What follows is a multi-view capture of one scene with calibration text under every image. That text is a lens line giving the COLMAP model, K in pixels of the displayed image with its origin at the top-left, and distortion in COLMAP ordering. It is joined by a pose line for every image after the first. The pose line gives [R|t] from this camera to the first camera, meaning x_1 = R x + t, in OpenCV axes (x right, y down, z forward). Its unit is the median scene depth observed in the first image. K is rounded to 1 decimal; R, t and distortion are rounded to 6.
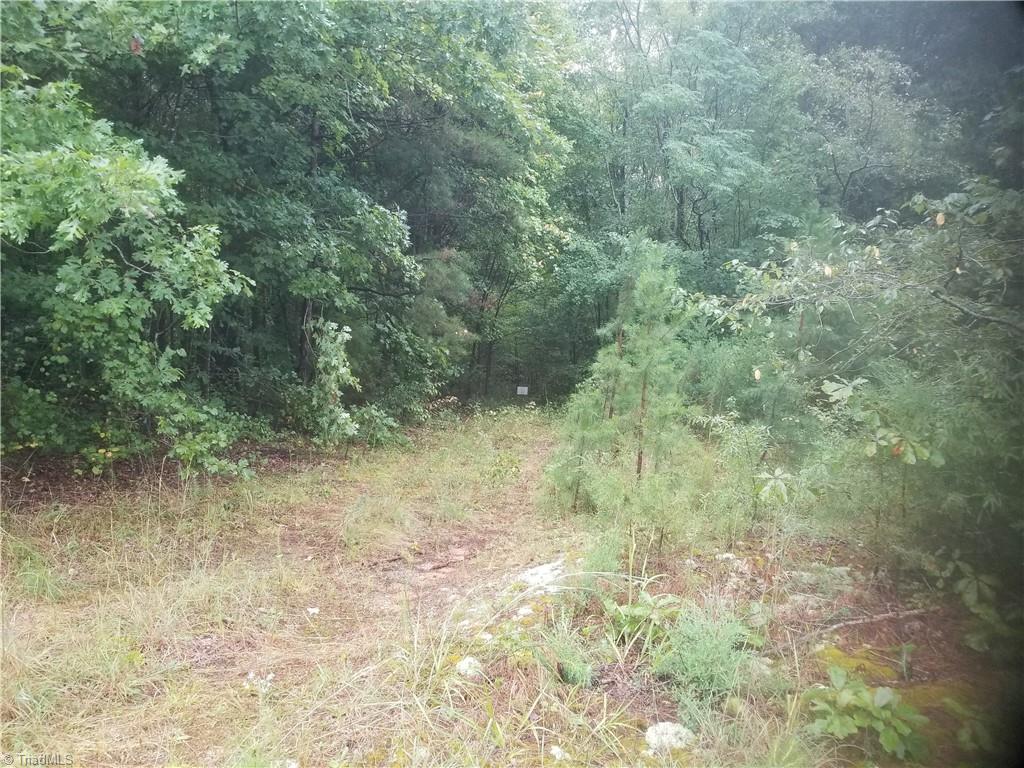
lens RADIAL K [[790.7, 0, 510.0], [0, 790.7, 415.0], [0, 0, 1]] dist [-0.002537, 0.002047]
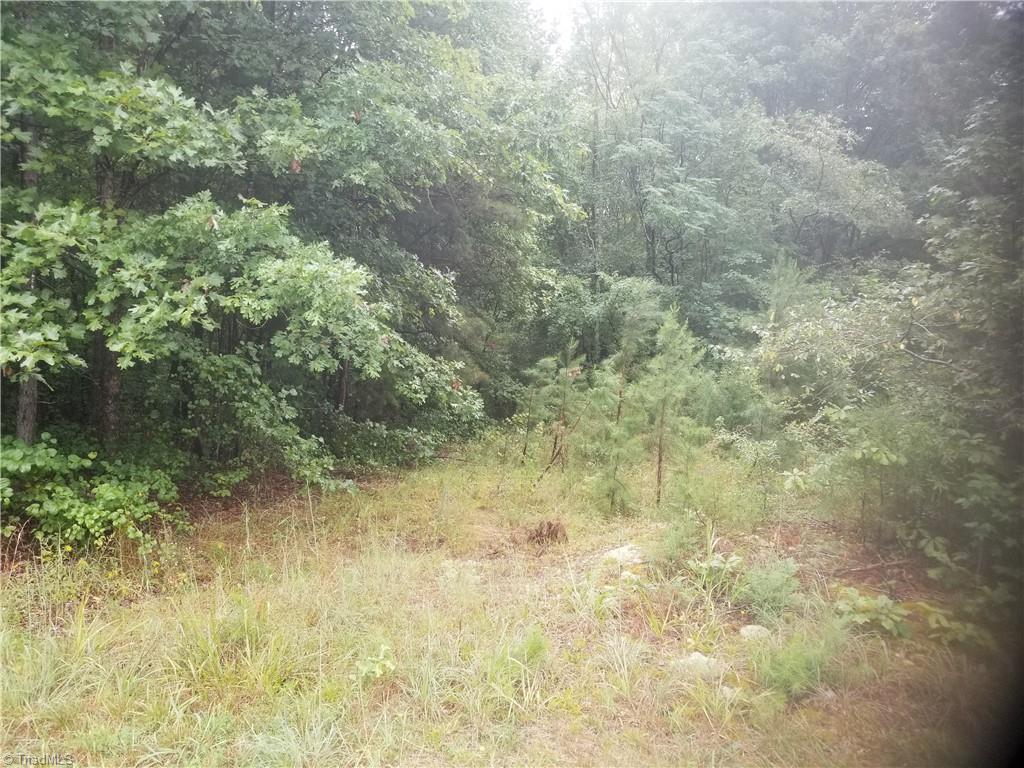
lens RADIAL K [[791.8, 0, 526.6], [0, 791.8, 394.4], [0, 0, 1]] dist [0.046221, -0.052974]
pose [[0.997032, -0.022161, 0.073732, -0.158521], [0.026179, 0.998199, -0.053984, -0.001580], [-0.072402, 0.055754, 0.995816, -0.261570]]
